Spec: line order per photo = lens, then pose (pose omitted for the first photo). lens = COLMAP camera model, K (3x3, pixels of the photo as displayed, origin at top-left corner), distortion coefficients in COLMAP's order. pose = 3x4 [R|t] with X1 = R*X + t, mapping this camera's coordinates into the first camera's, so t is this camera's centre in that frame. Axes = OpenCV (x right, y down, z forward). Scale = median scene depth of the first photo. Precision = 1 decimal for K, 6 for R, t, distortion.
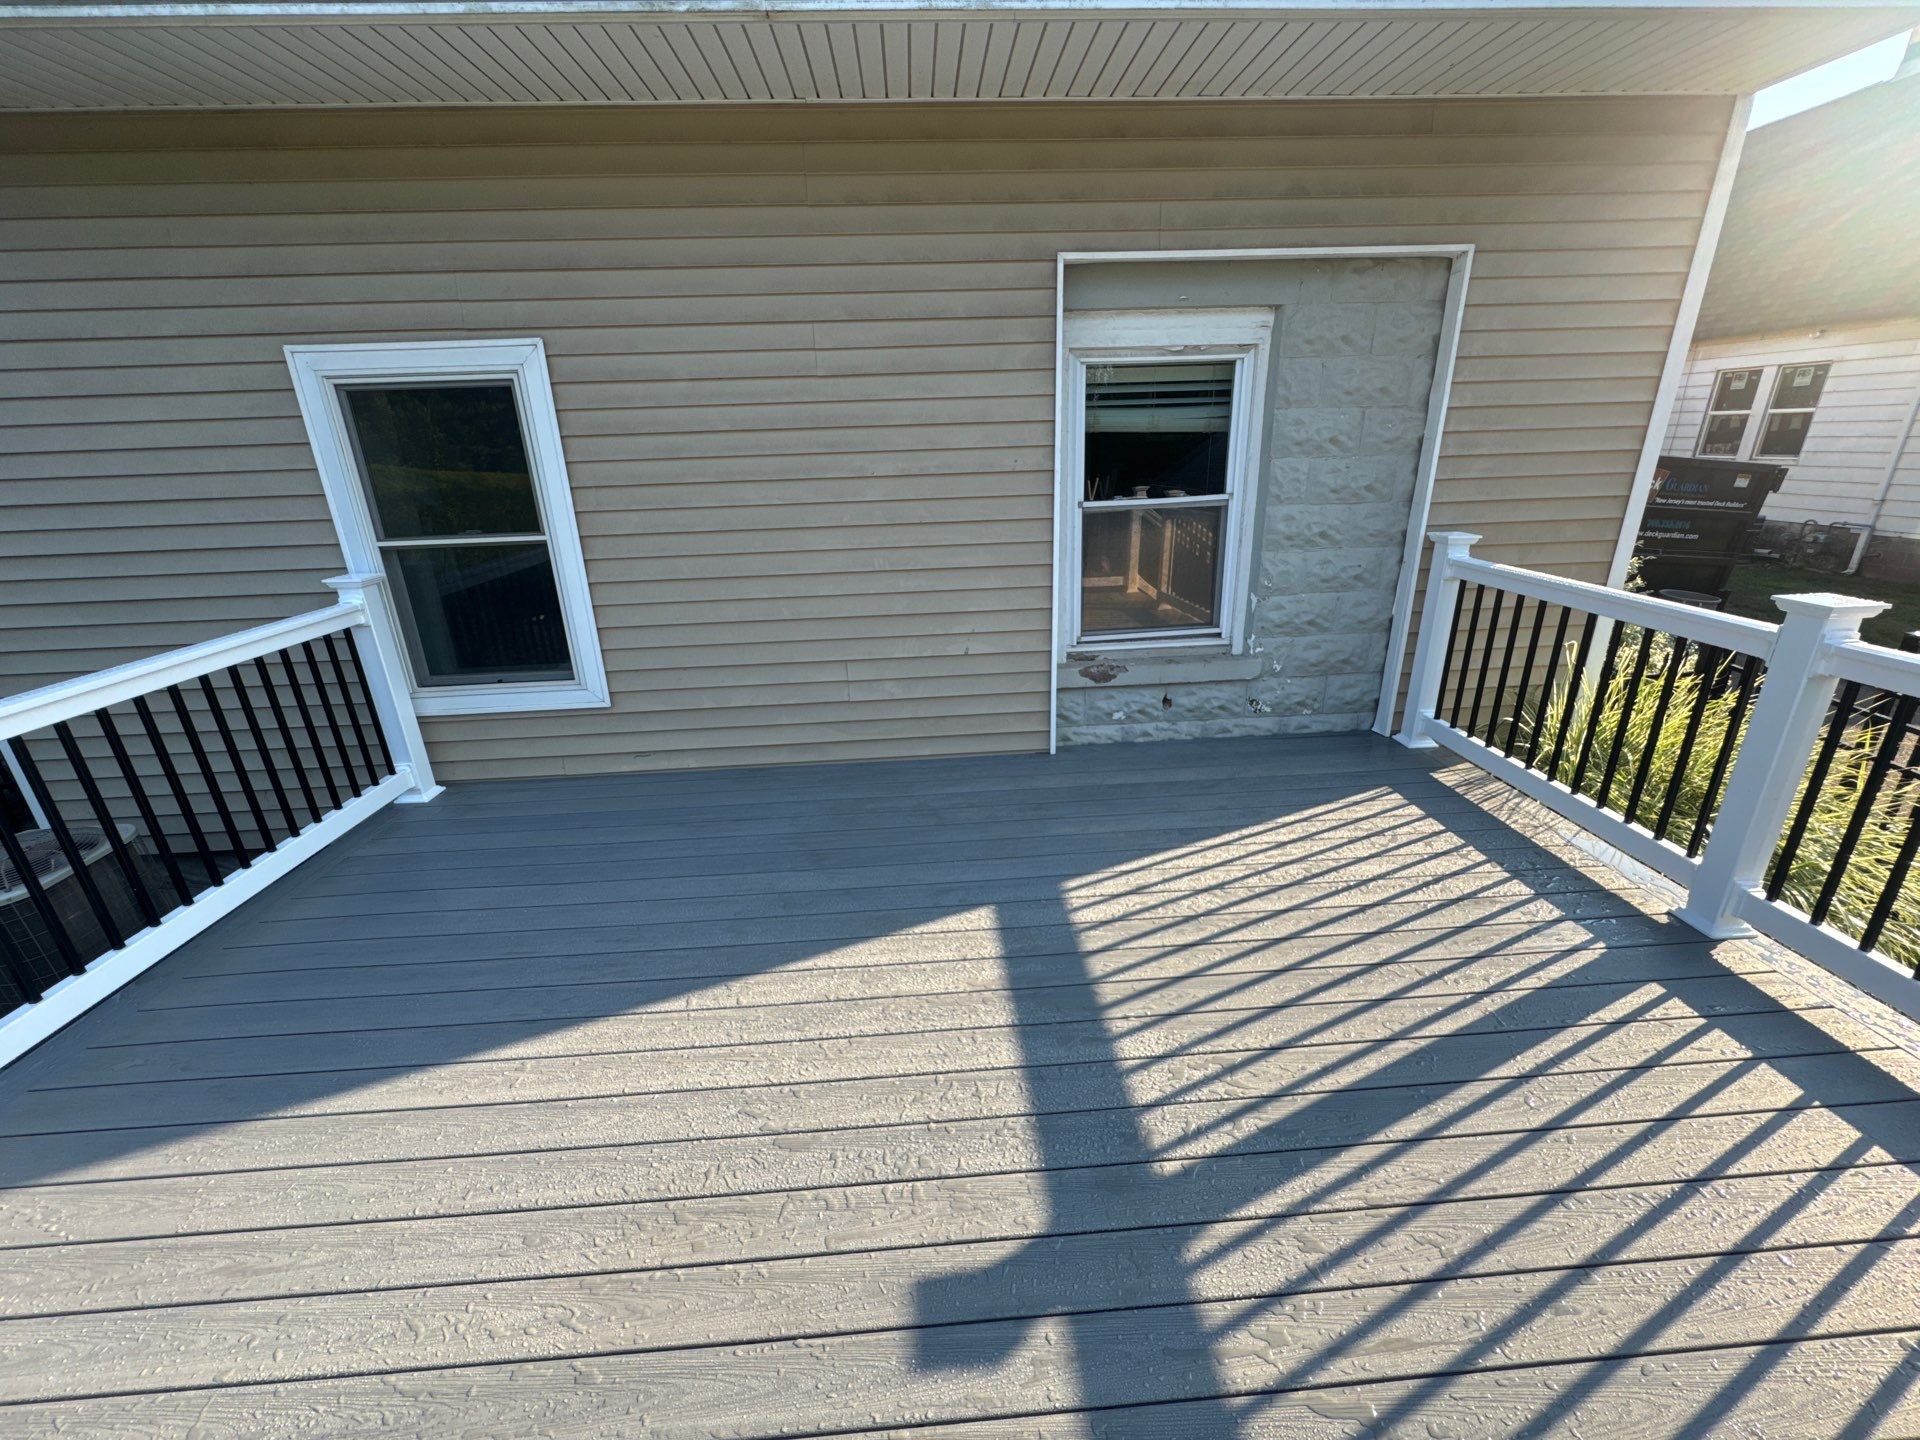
lens RADIAL K [[766.4, 0, 960.9], [0, 766.4, 719.2], [0, 0, 1]] dist [-0.006300, 0.000906]
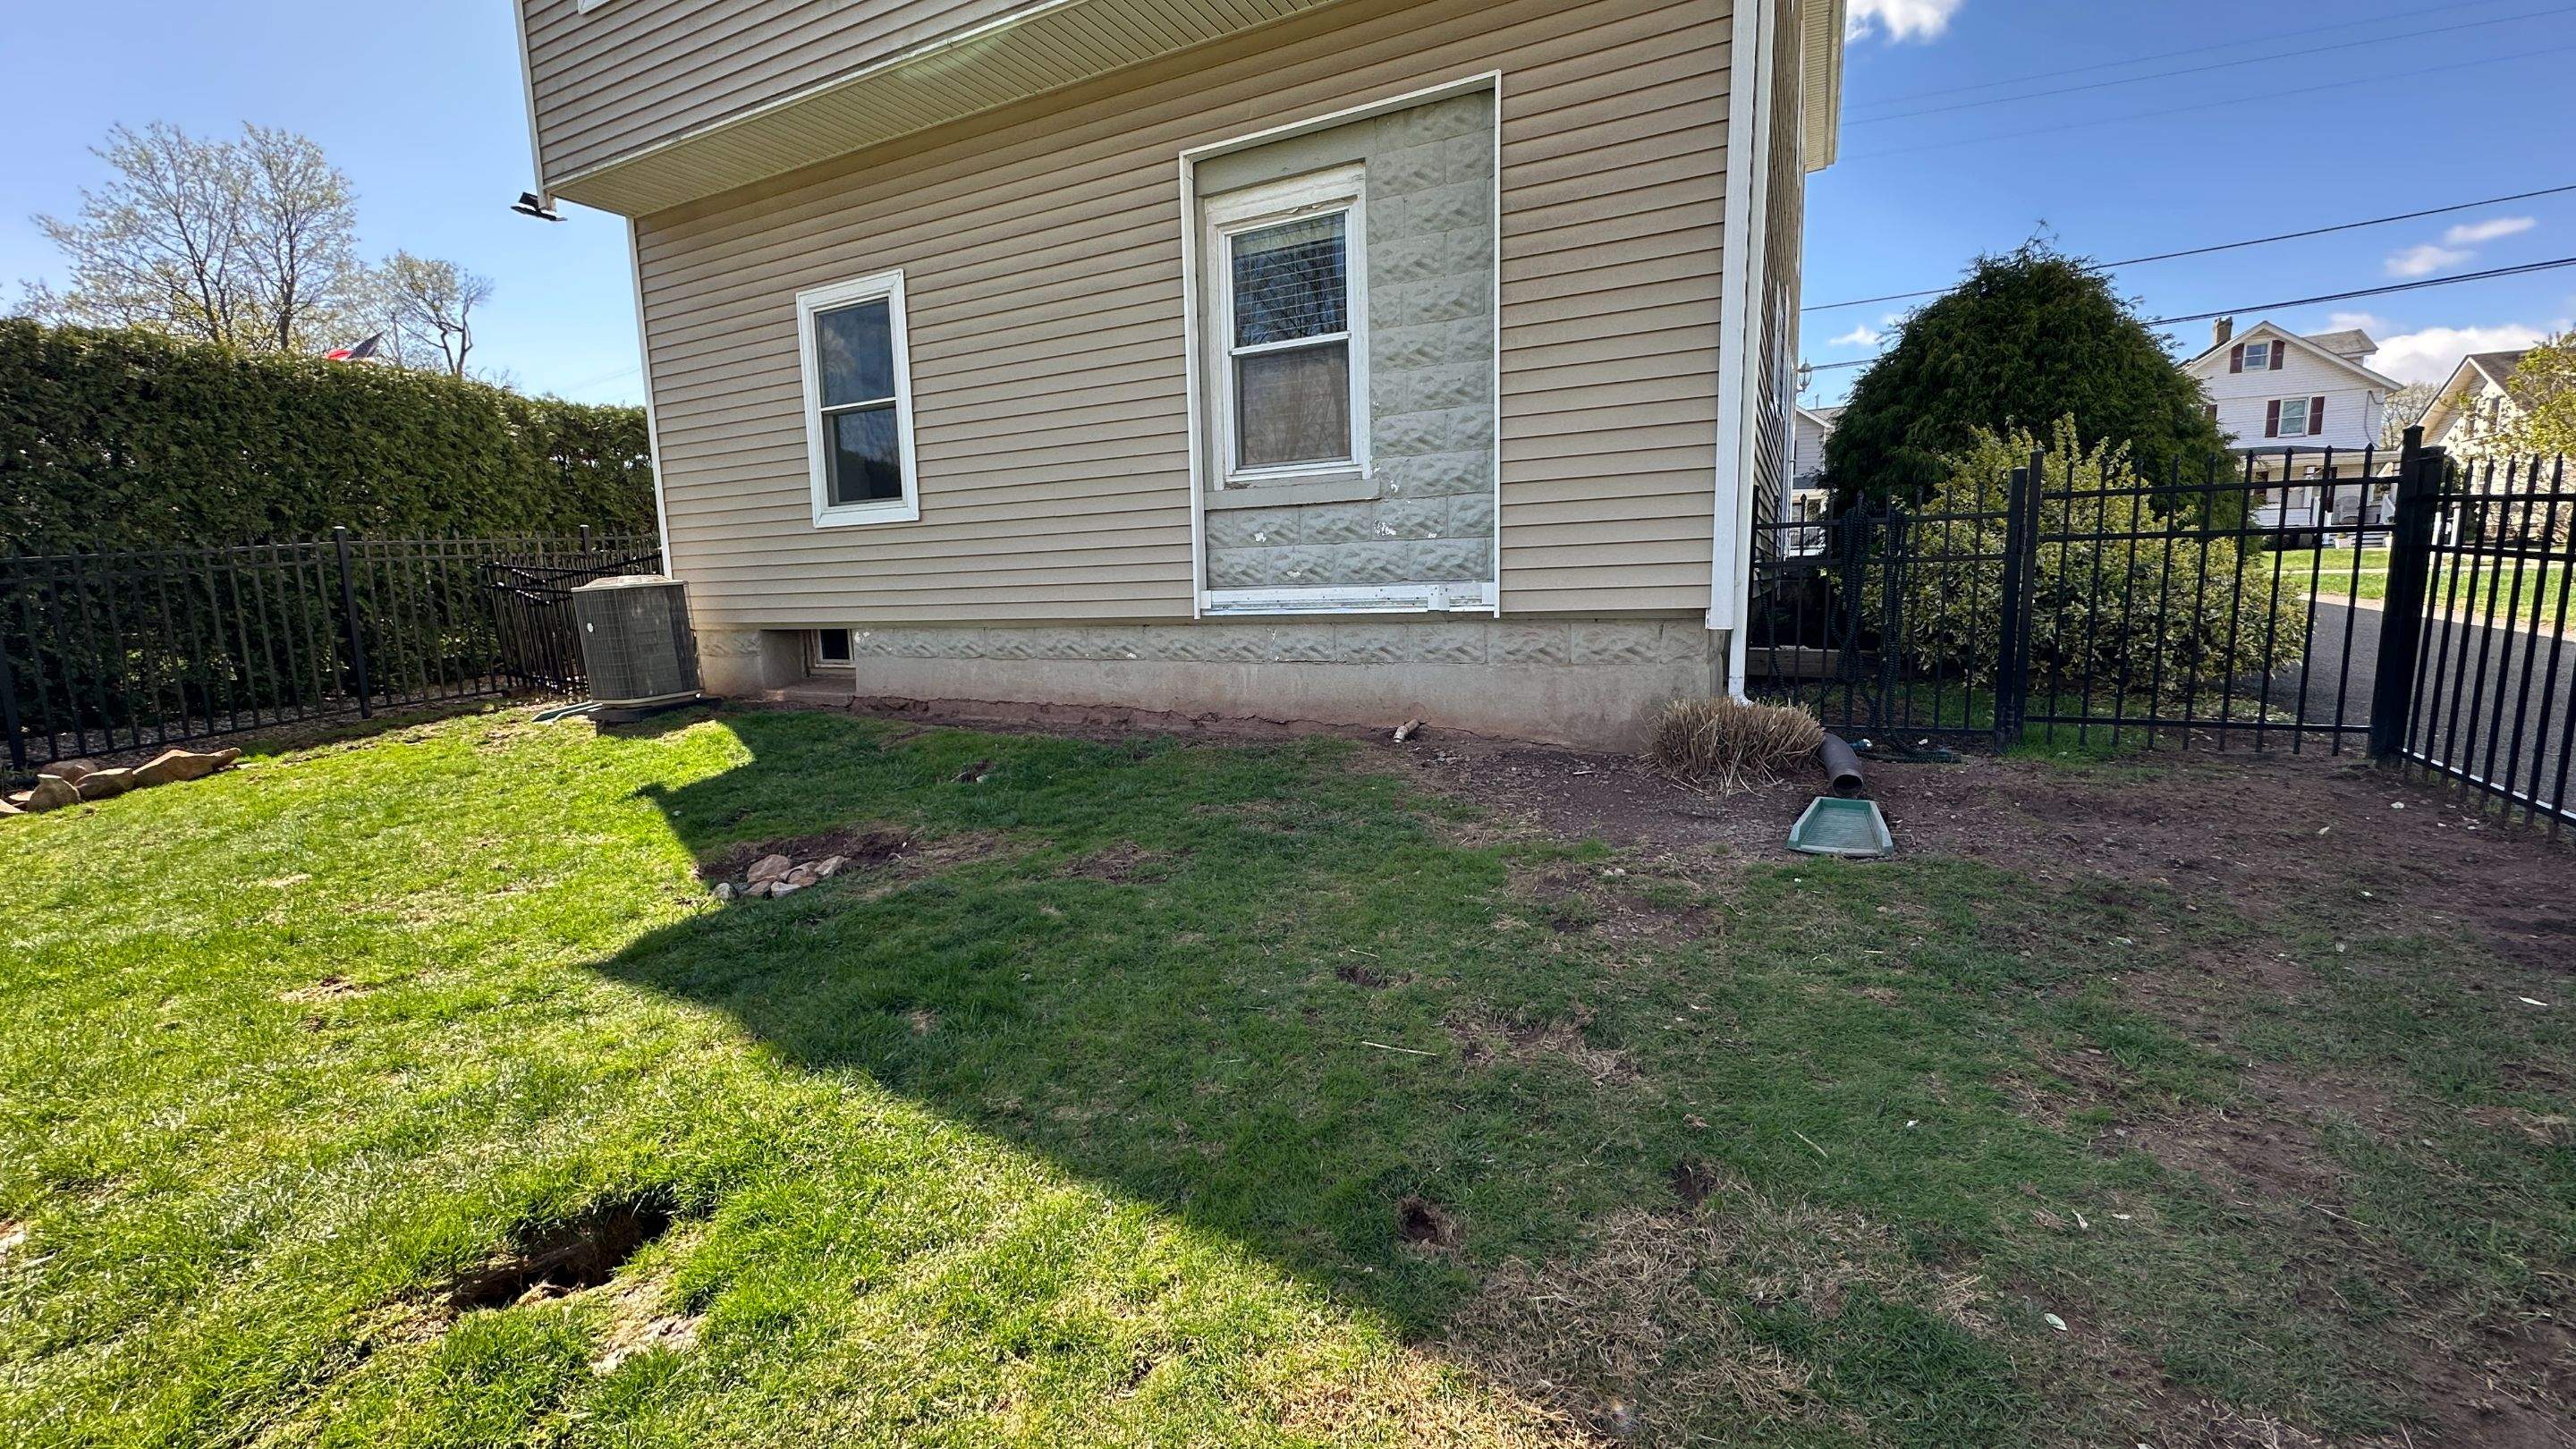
lens RADIAL K [[993.8, 0, 1290.7], [0, 993.8, 735.5], [0, 0, 1]] dist [-0.001309, 0.000003]
pose [[0.864327, 0.079024, -0.496684, 1.093251], [-0.174291, 0.973444, -0.148423, 0.532843], [0.471765, 0.214853, 0.855147, -0.147870]]
